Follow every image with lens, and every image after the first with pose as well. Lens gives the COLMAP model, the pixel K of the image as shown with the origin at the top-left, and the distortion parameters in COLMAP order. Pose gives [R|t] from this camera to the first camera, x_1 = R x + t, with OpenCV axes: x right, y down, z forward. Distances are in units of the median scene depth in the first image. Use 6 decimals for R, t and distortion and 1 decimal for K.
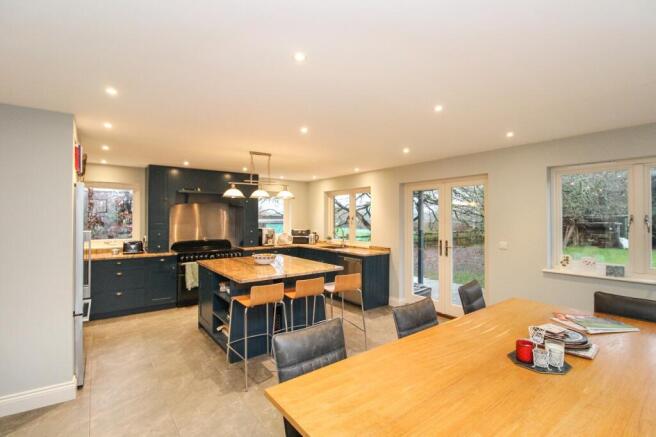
lens RADIAL K [[305.2, 0, 328.0], [0, 305.2, 218.5], [0, 0, 1]] dist [-0.000592, 0.000017]
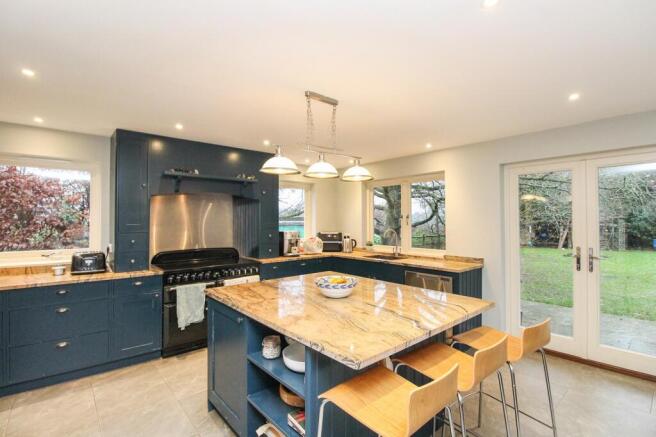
lens RADIAL K [[311.1, 0, 328.0], [0, 311.1, 218.5], [0, 0, 1]] dist [-0.010251, -0.000495]
pose [[0.997694, -0.002180, 0.067836, -0.192151], [0.002776, 0.999958, -0.008697, 0.011487], [-0.067814, 0.008865, 0.997659, 0.329727]]
